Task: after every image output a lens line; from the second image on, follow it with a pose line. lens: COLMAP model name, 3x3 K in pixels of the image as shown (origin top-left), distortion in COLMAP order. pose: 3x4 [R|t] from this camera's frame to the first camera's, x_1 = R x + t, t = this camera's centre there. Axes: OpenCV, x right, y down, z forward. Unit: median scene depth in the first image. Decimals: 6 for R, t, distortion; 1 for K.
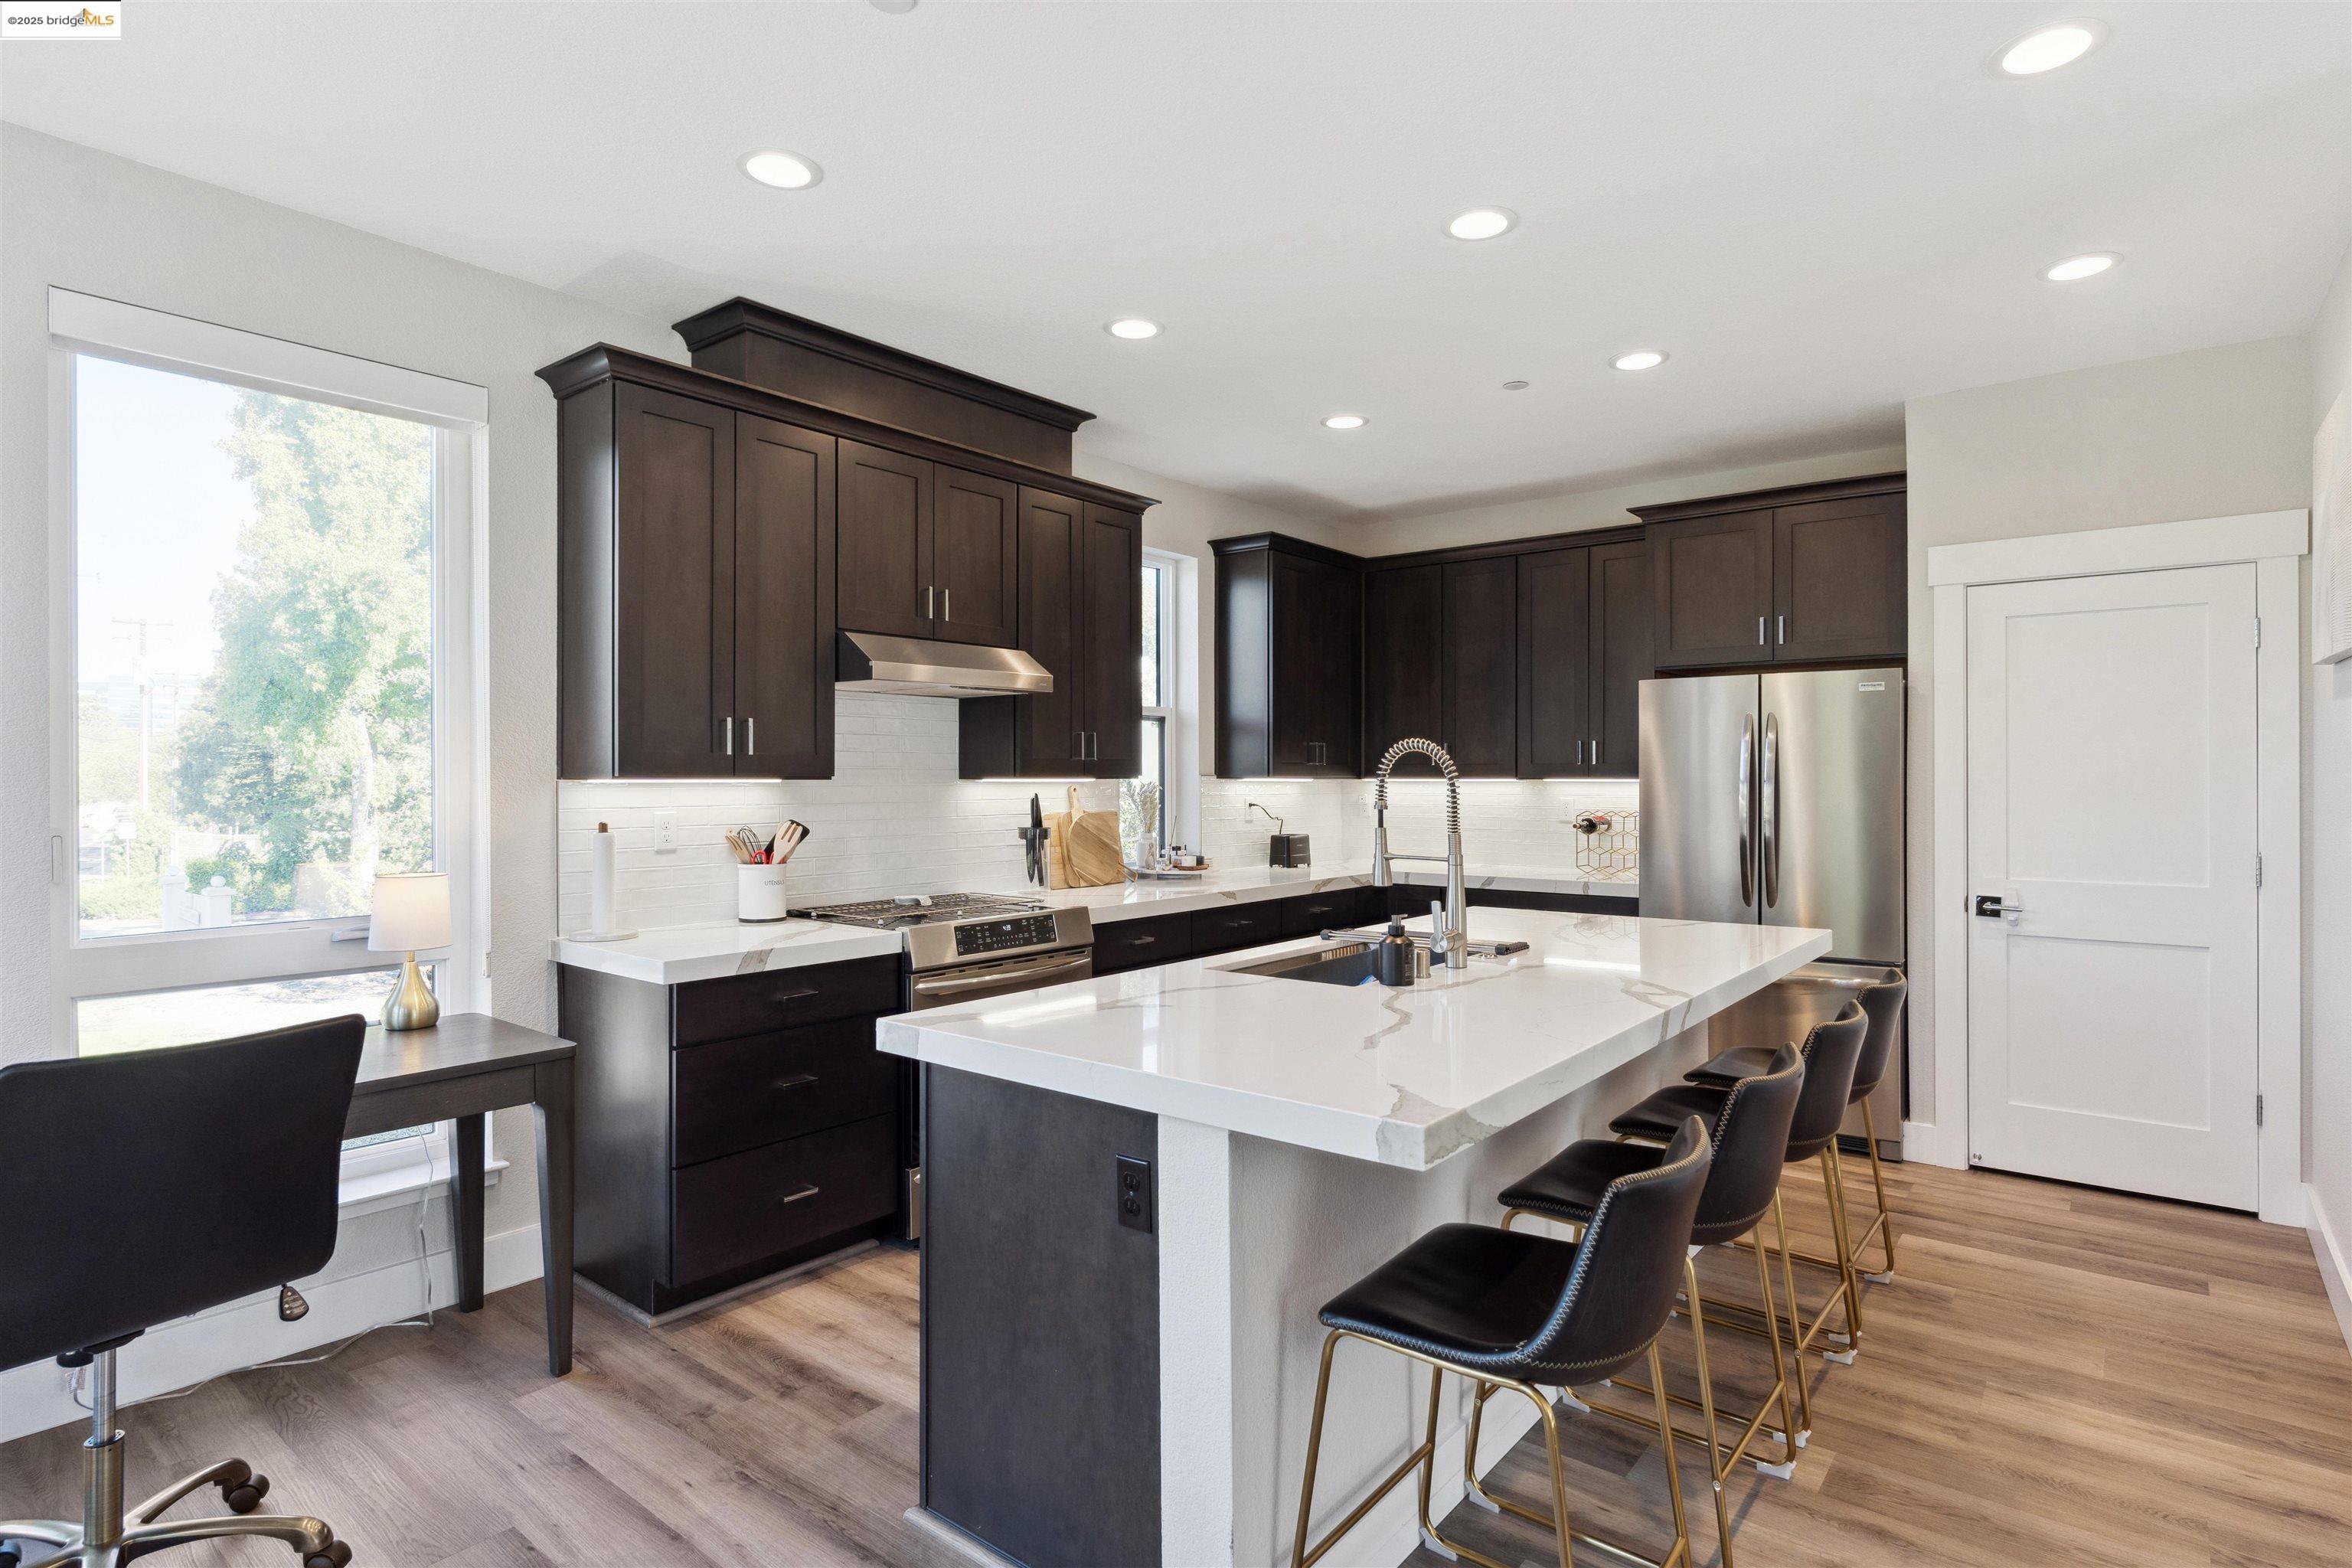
lens RADIAL K [[1218.0, 0, 1175.7], [0, 1218.0, 780.5], [0, 0, 1]] dist [0.005531, 0.001201]
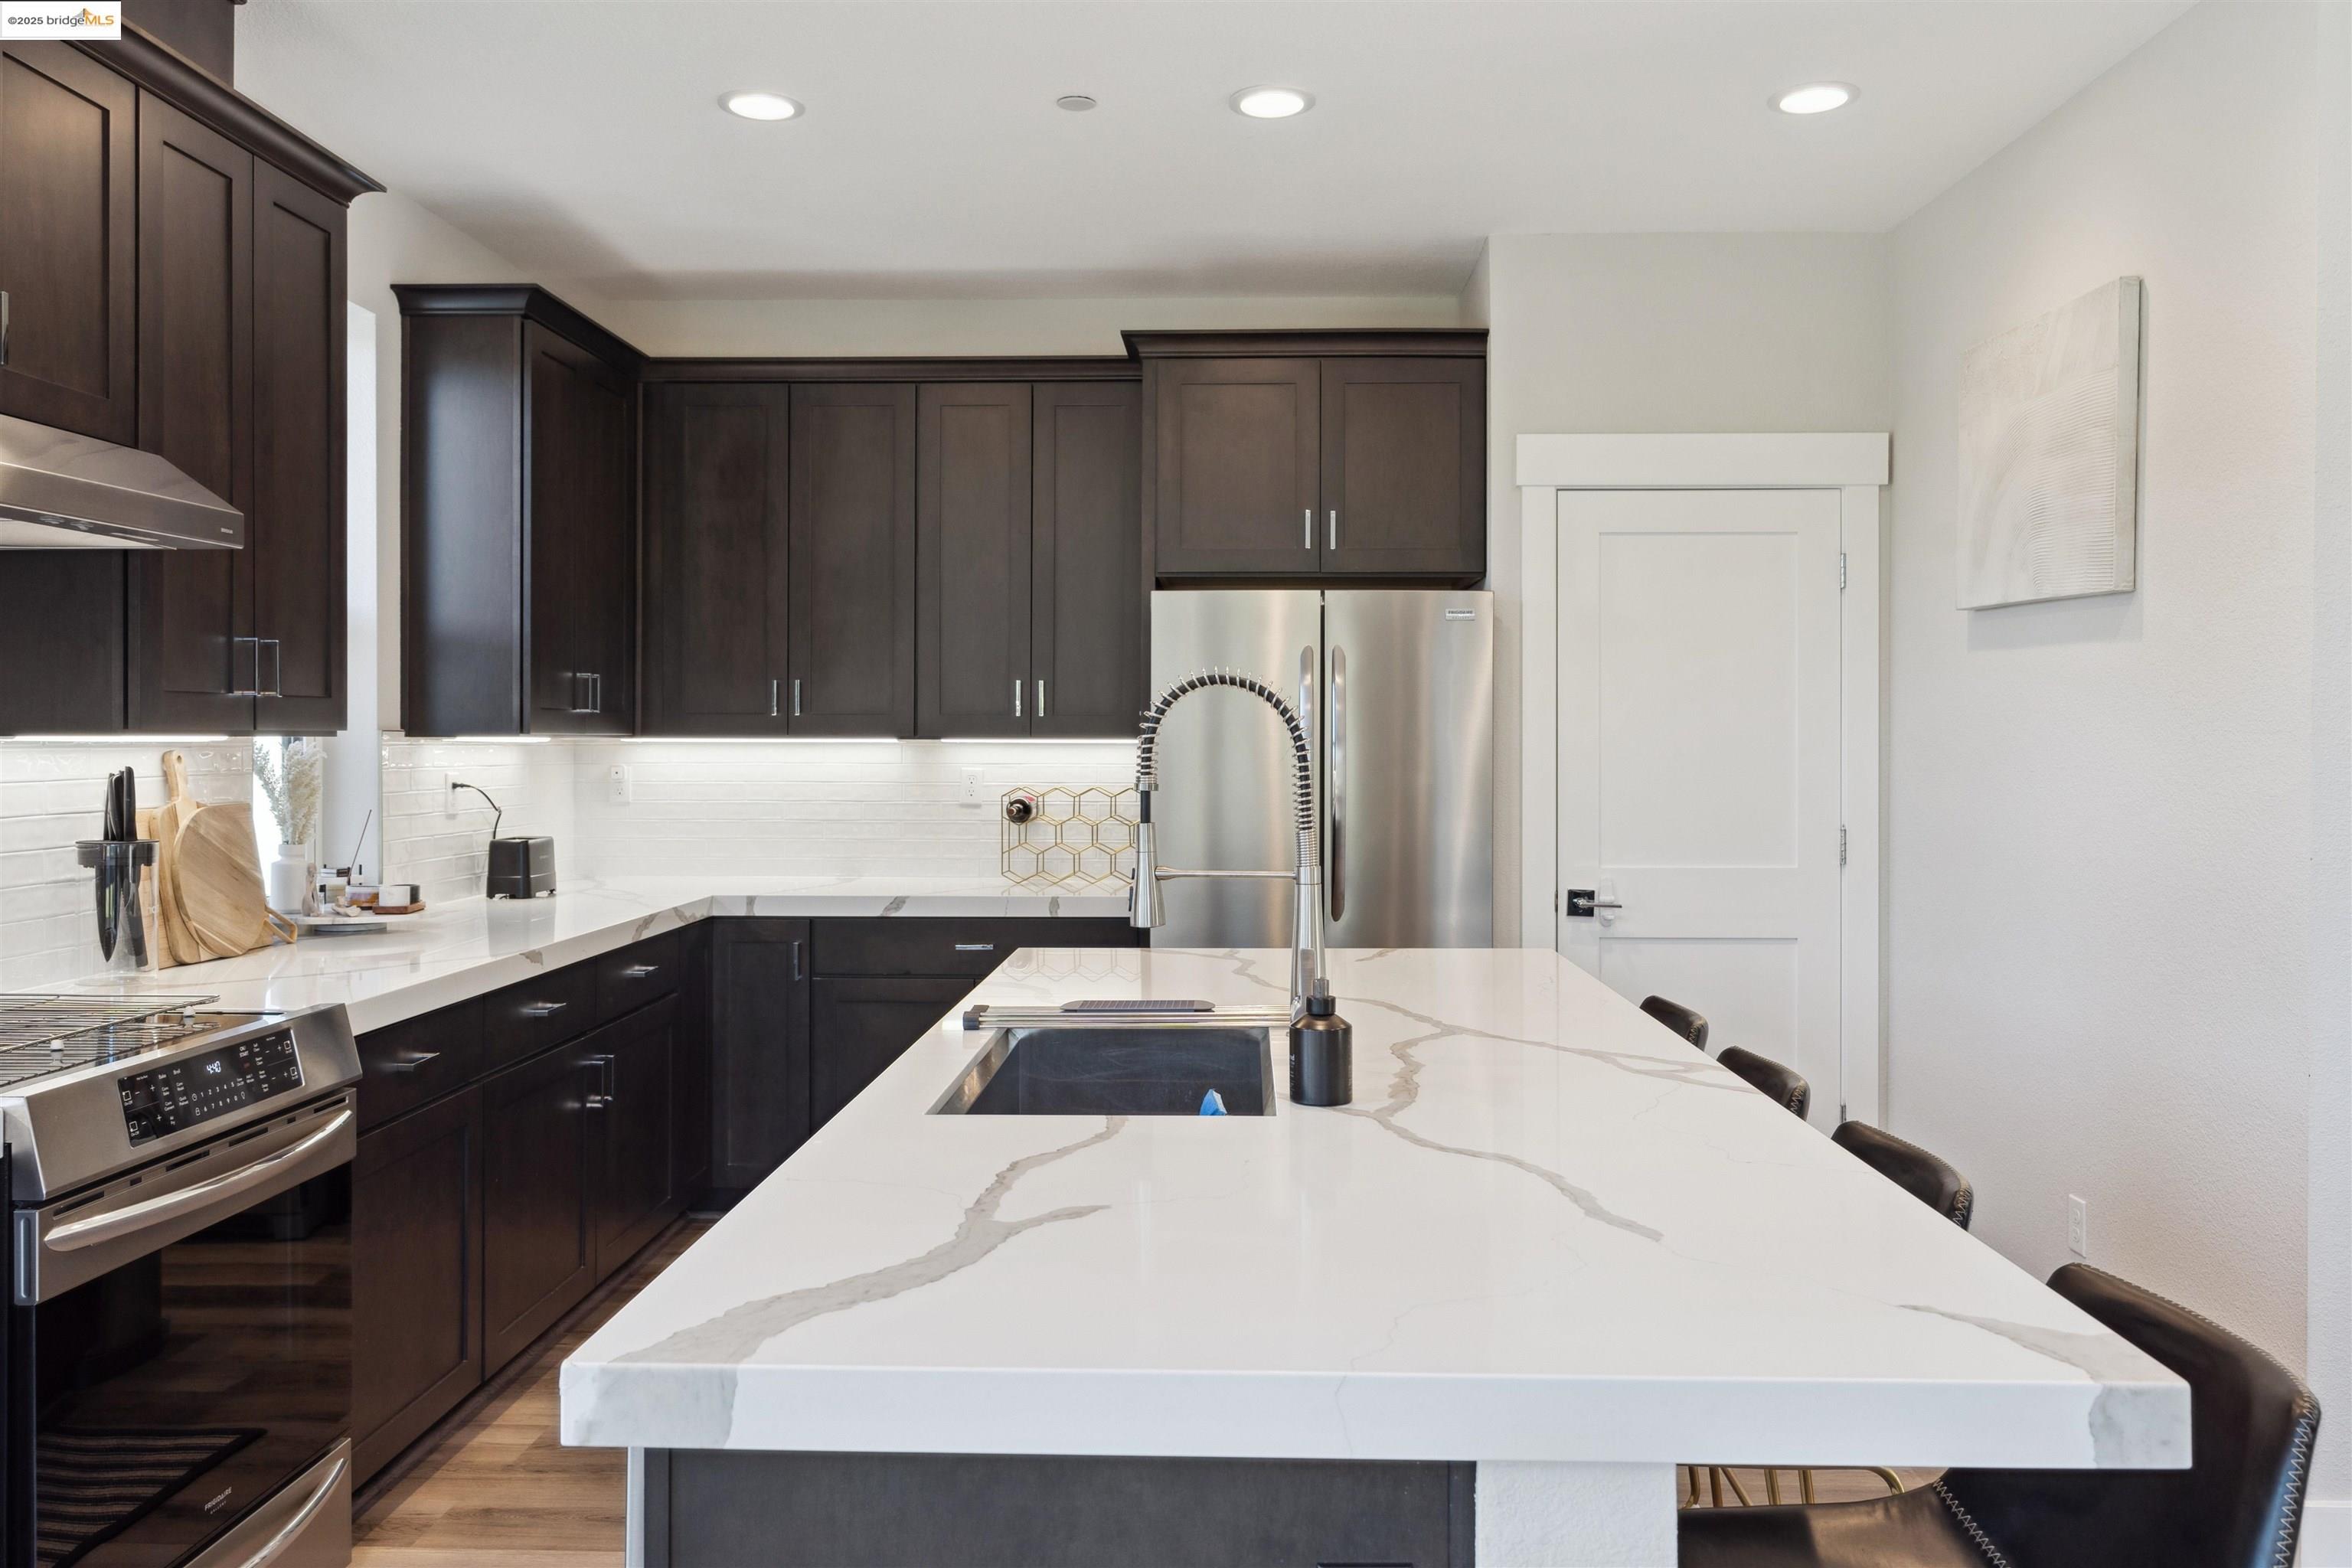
lens RADIAL K [[1825.0, 0, 1192.6], [0, 1825.0, 738.7], [0, 0, 1]] dist [0.013639, 0.009368]
pose [[0.799999, 0.001764, 0.599999, -0.211440], [-0.000425, 0.999997, -0.002373, 0.001239], [-0.600001, 0.001644, 0.799997, 0.201439]]
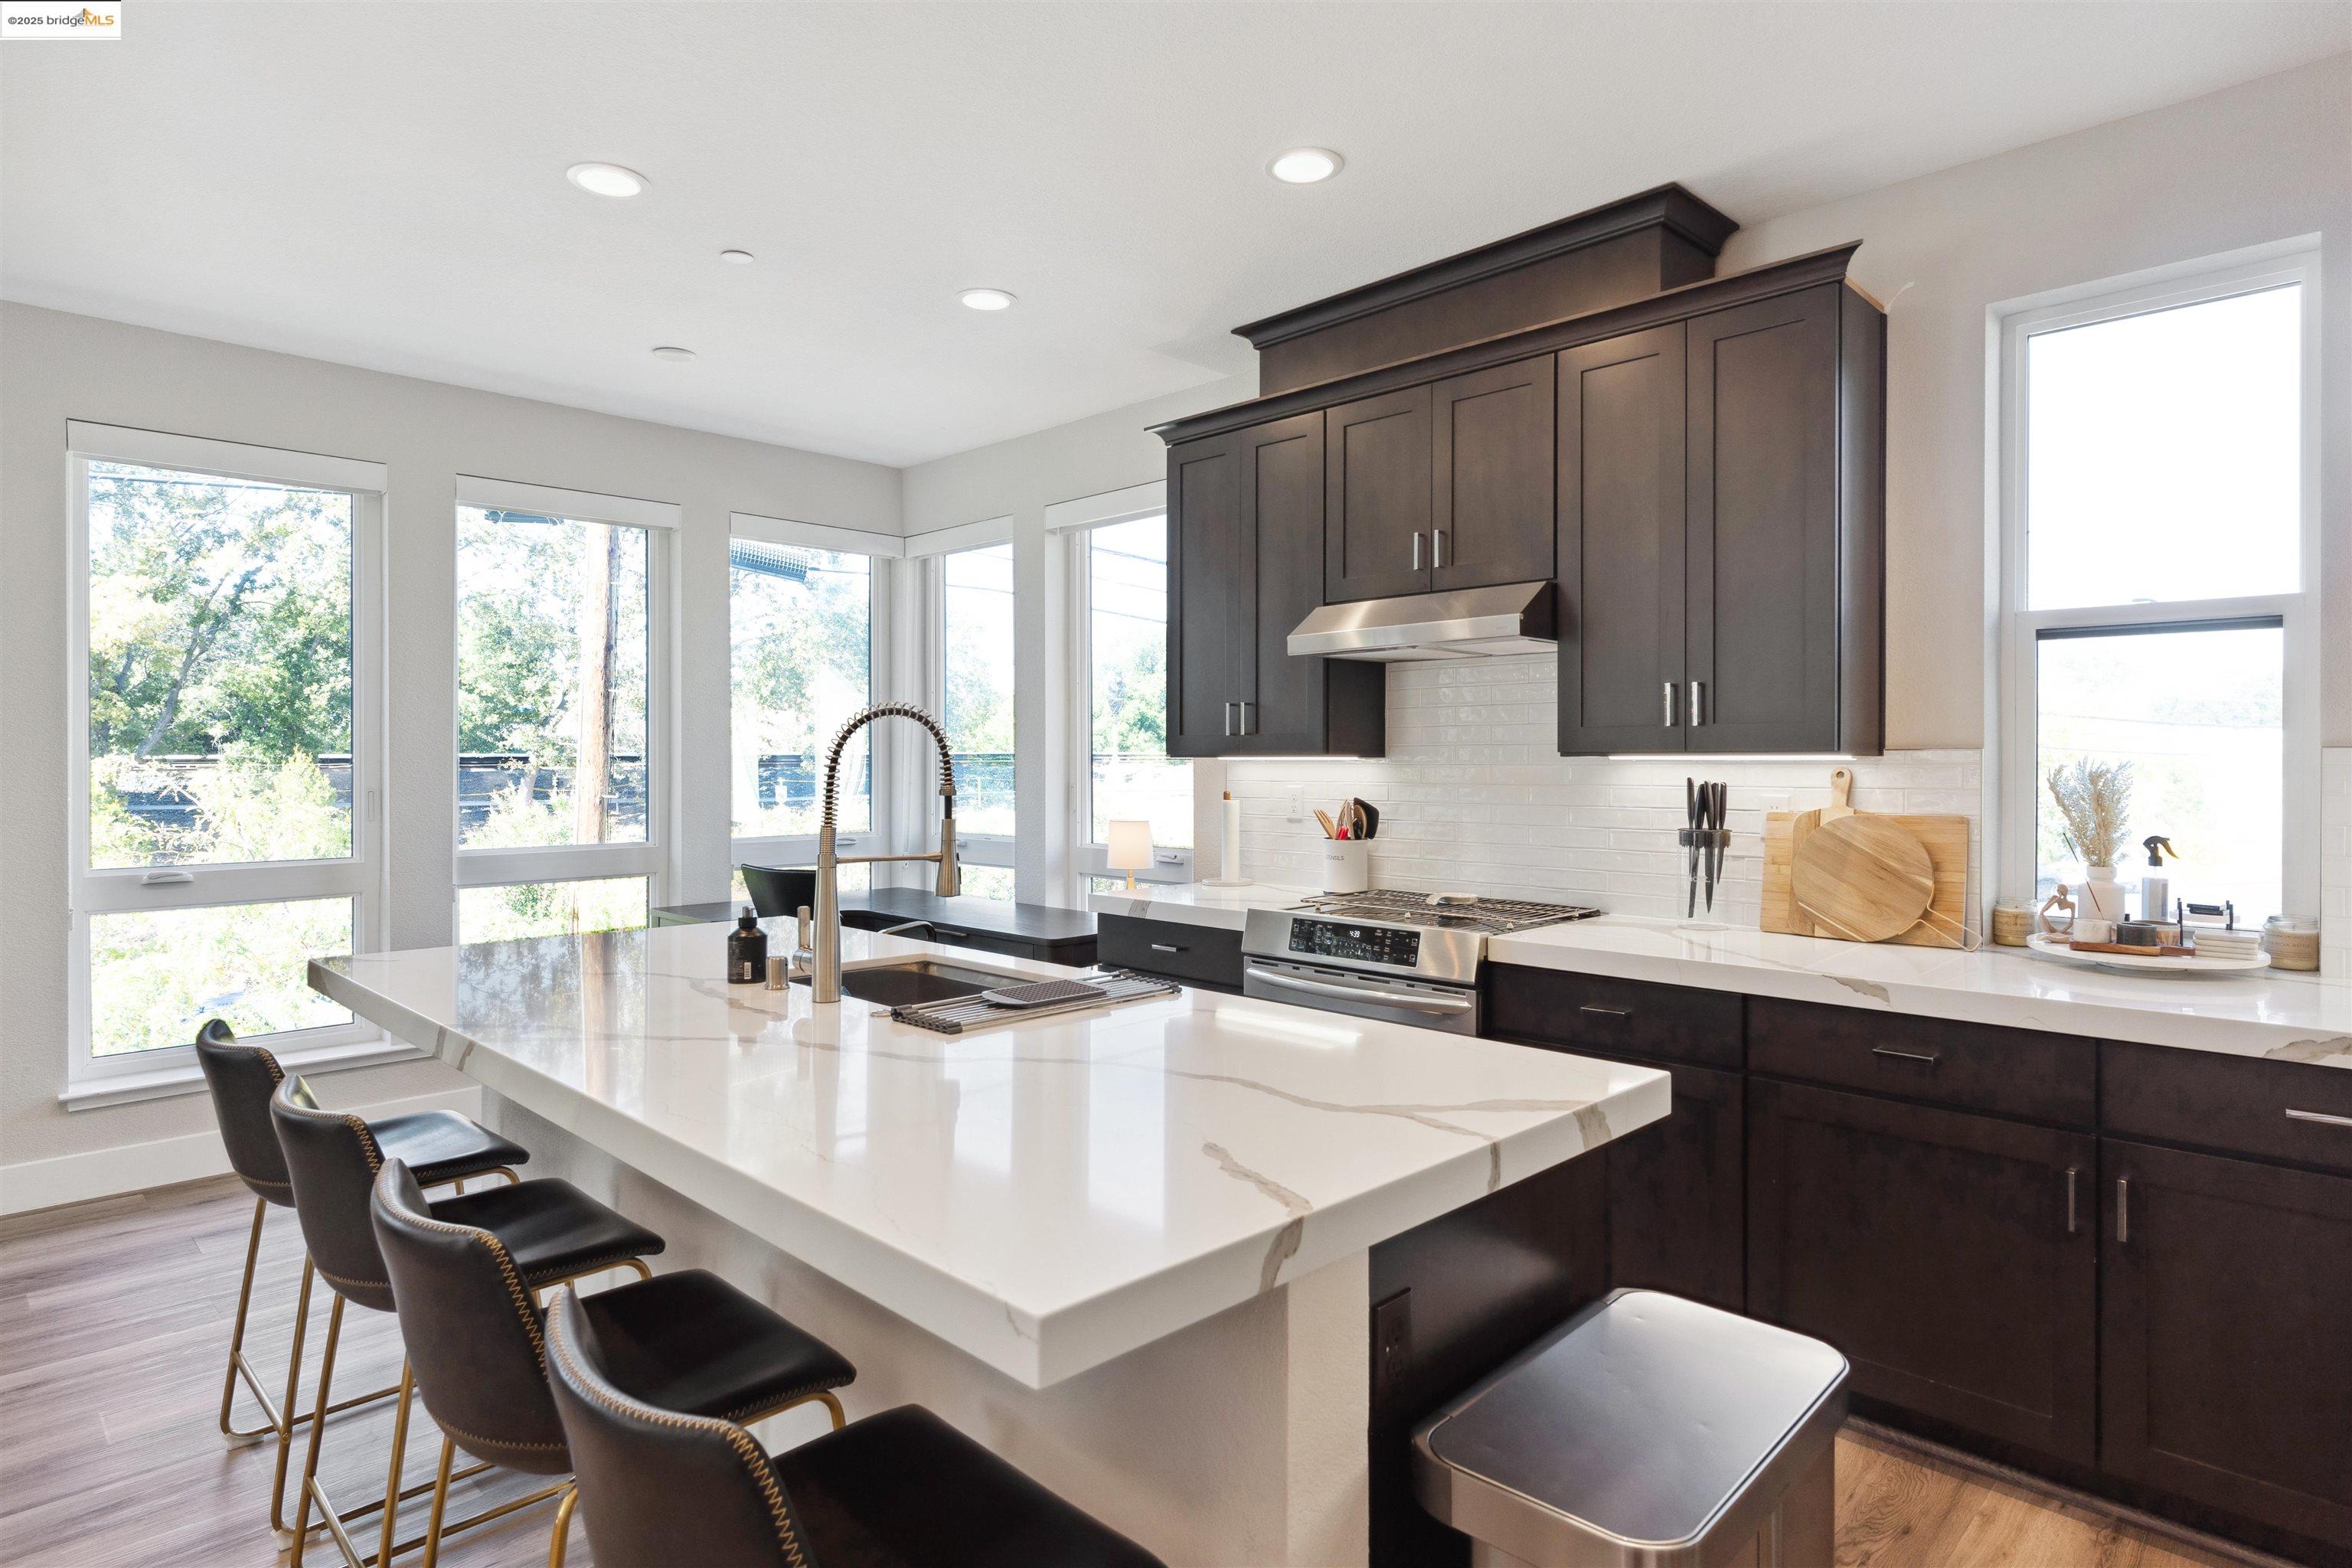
lens RADIAL K [[1274.9, 0, 1179.8], [0, 1274.9, 776.0], [0, 0, 1]] dist [0.000052, -0.000092]
pose [[-0.097804, 0.013692, -0.995111, 0.614869], [-0.002534, 0.999899, 0.014007, 0.000296], [0.995202, 0.003892, -0.097760, 0.797447]]
